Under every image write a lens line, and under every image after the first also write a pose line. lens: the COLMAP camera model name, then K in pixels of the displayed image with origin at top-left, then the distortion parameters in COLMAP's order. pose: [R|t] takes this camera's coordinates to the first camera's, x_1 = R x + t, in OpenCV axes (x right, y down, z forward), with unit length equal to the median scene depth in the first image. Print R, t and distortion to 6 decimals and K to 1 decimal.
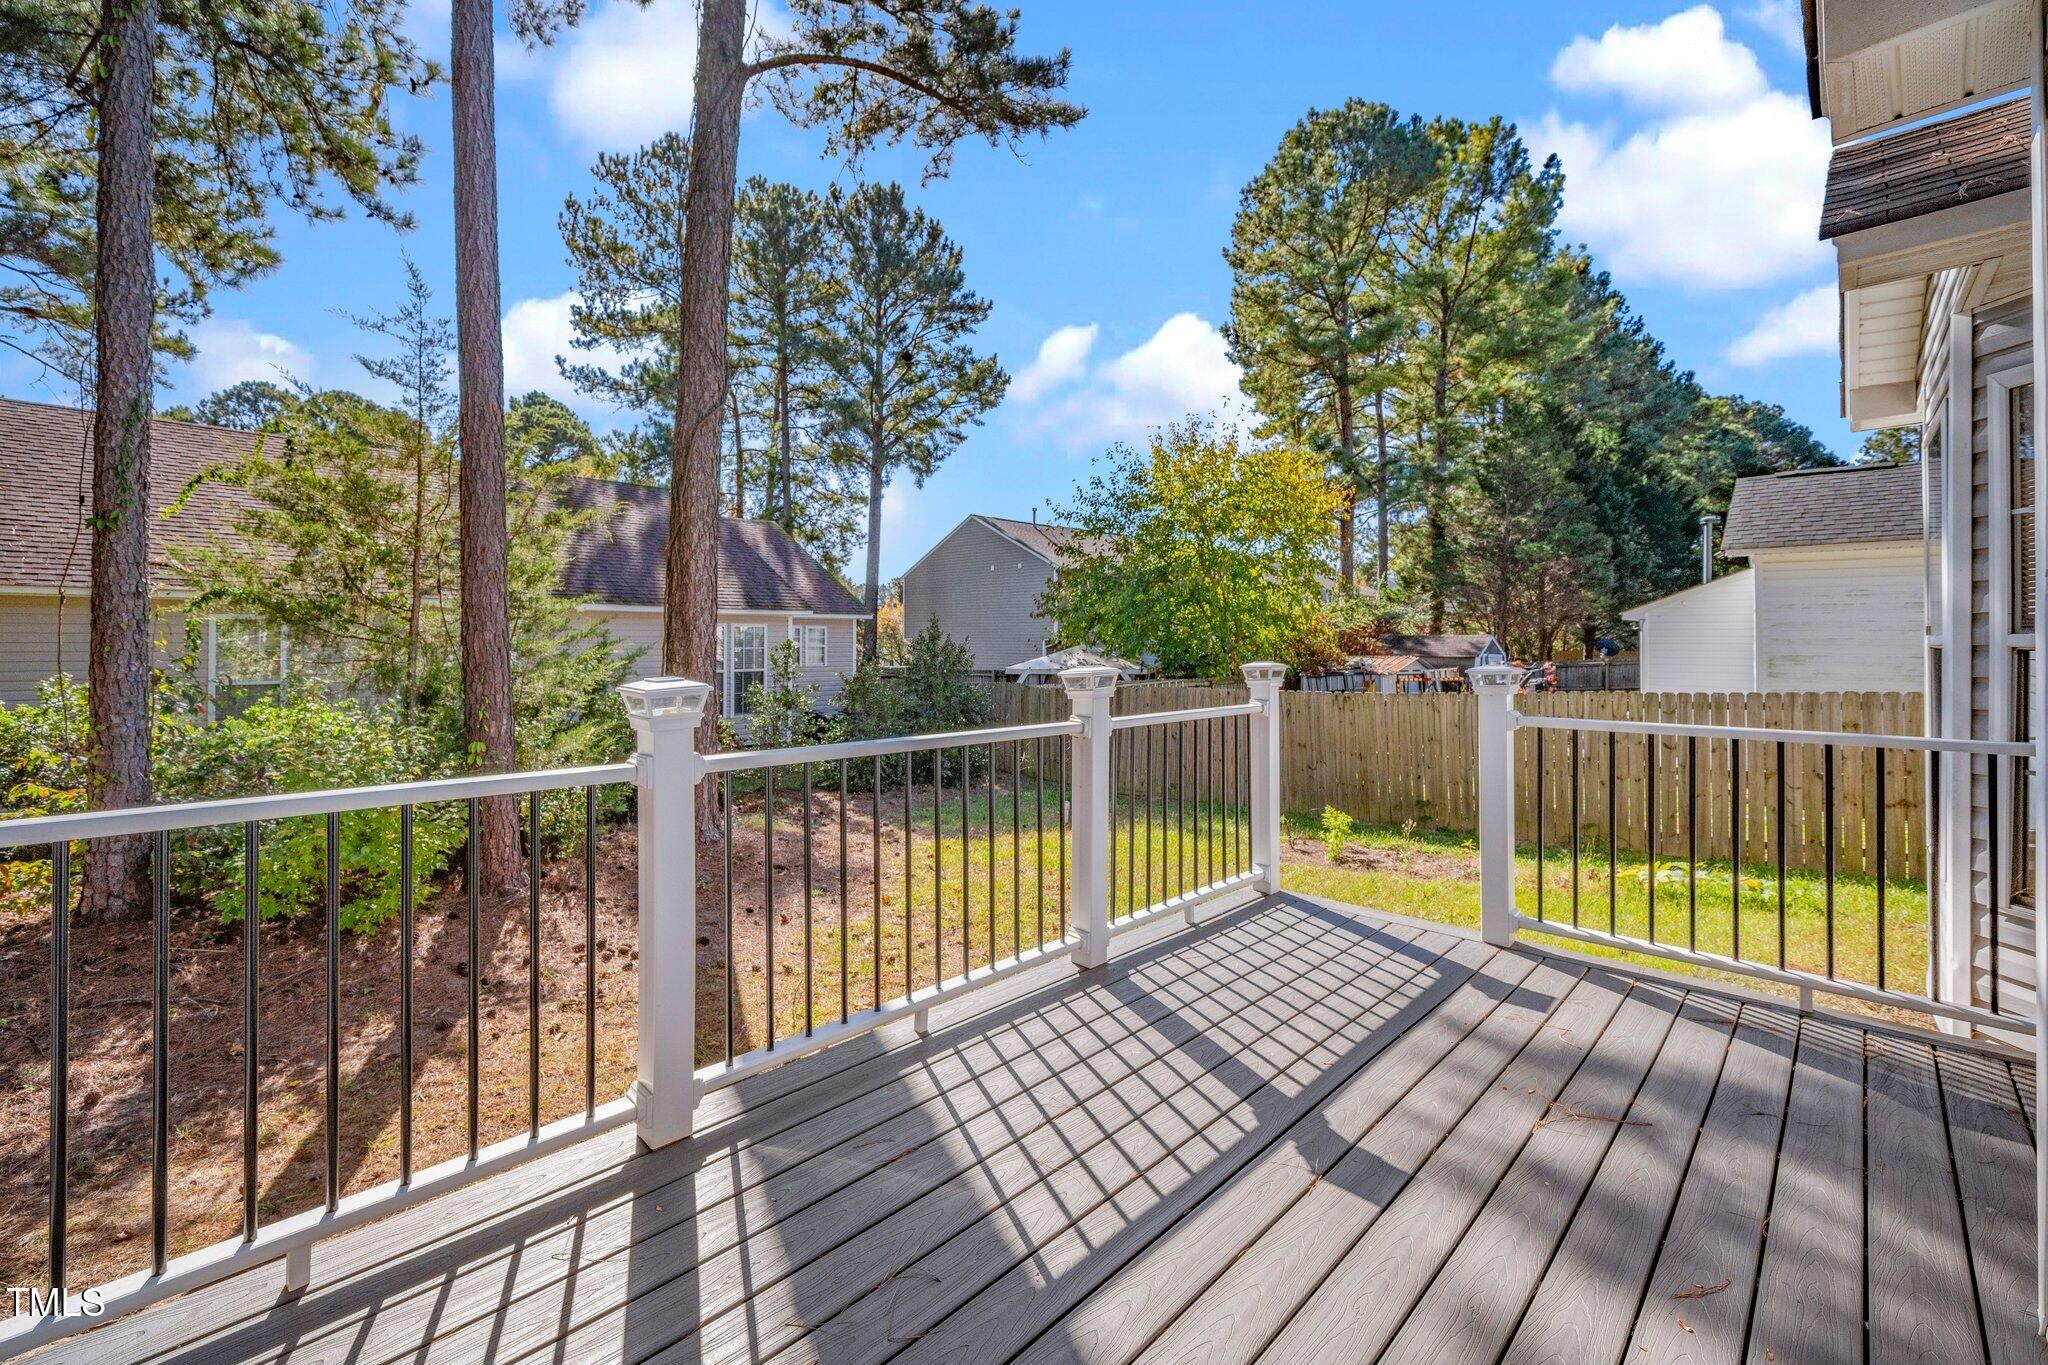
lens RADIAL K [[850.3, 0, 1020.5], [0, 850.3, 639.5], [0, 0, 1]] dist [0.002296, -0.001222]
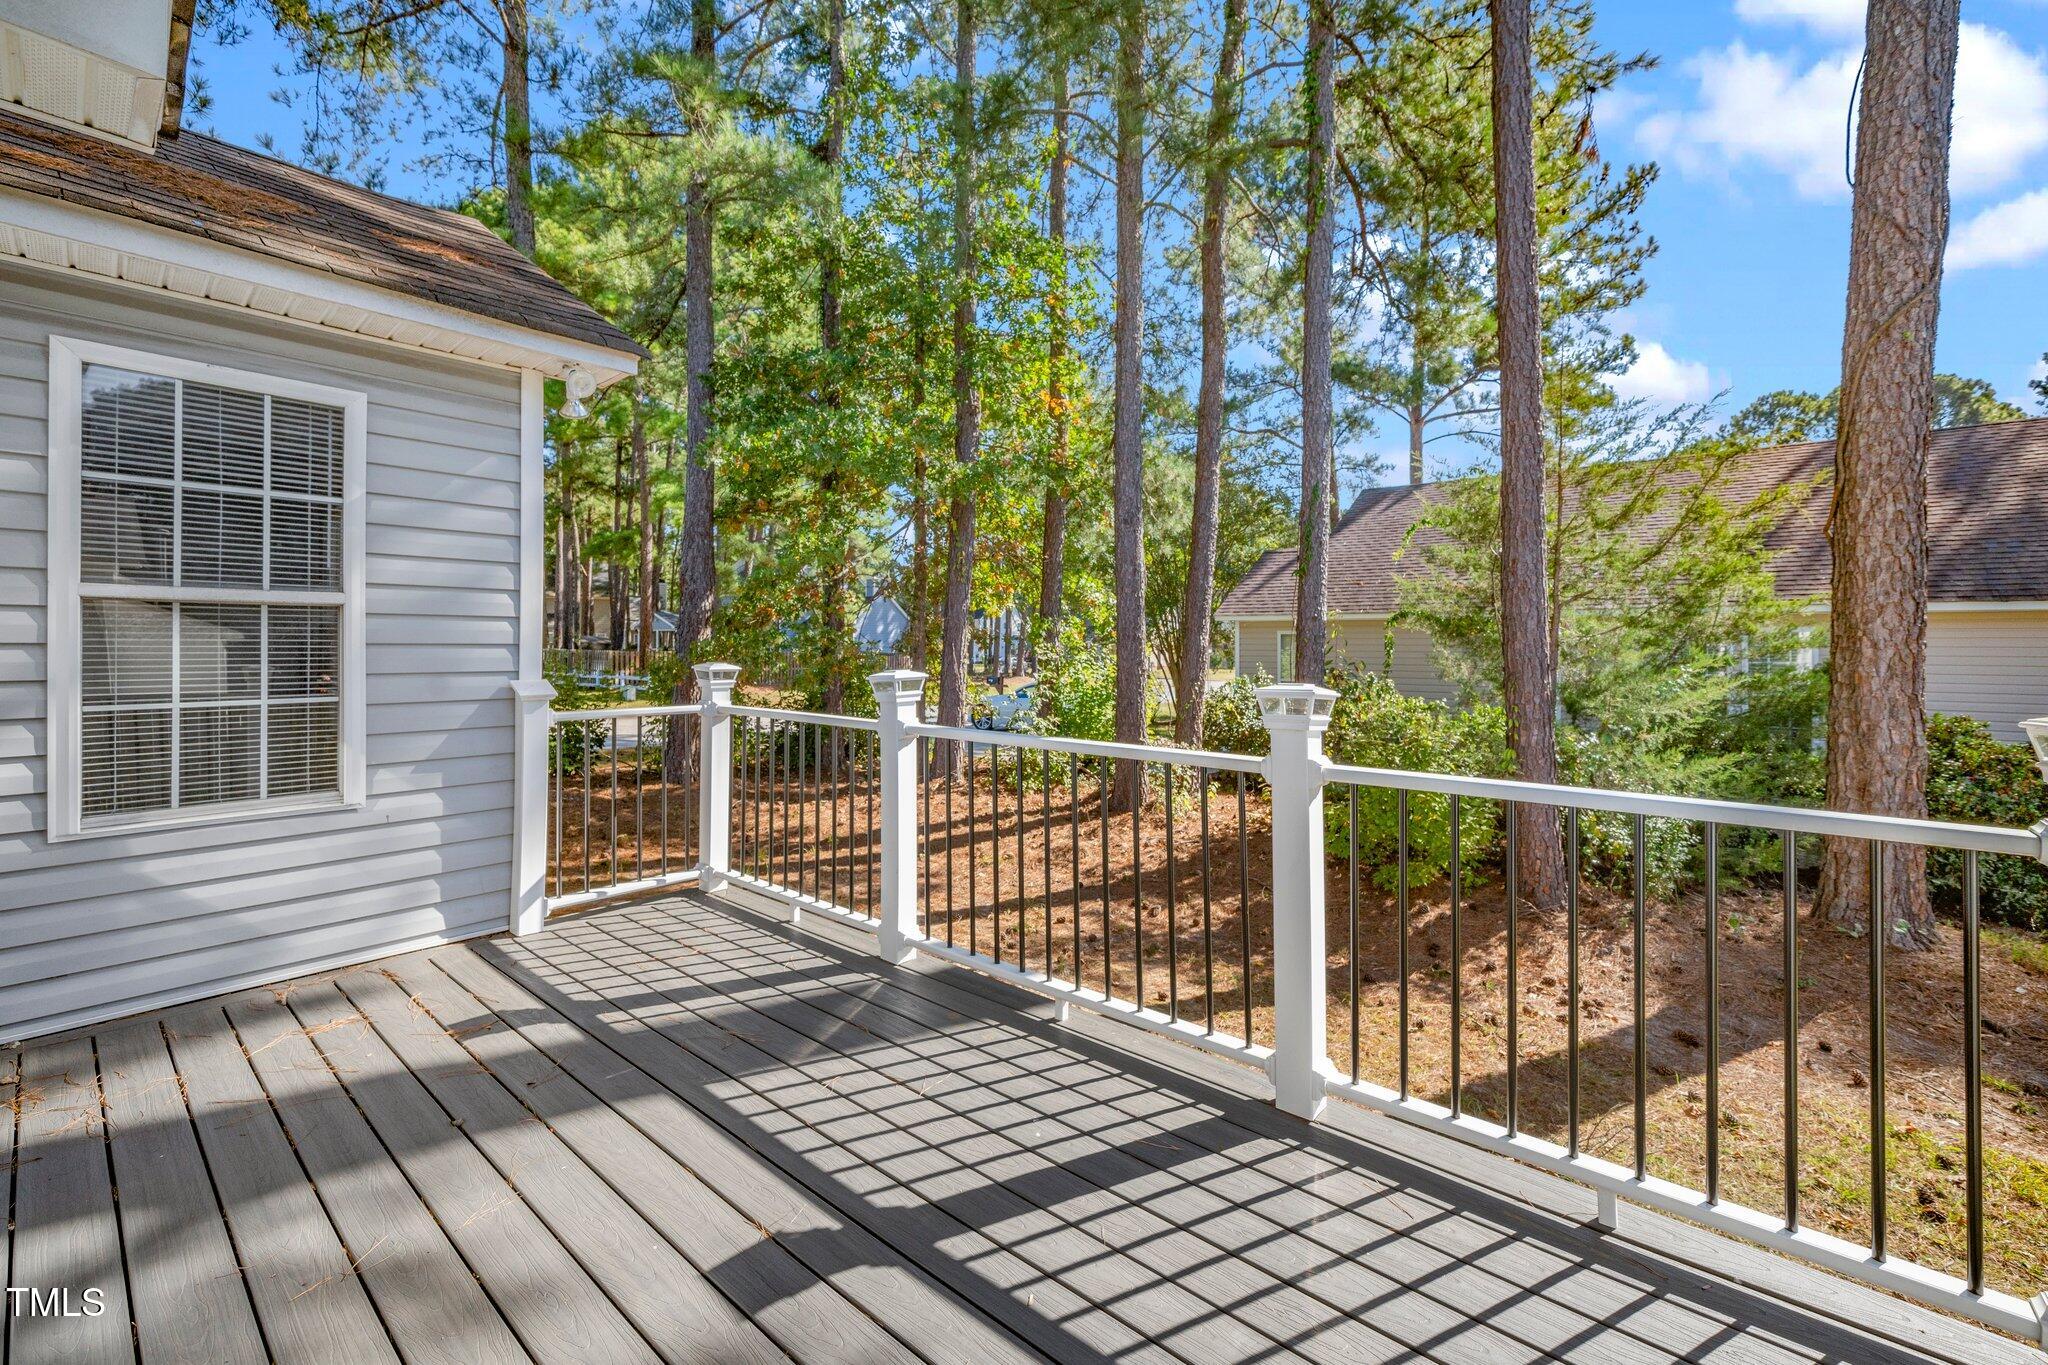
lens RADIAL K [[850.3, 0, 1038.1], [0, 850.3, 725.6], [0, 0, 1]] dist [0.002296, -0.001222]
pose [[0.077054, 0.088865, -0.993059, 0.814593], [-0.002677, 0.996035, 0.088924, 0.000529], [0.997023, -0.004193, 0.076986, 0.803113]]
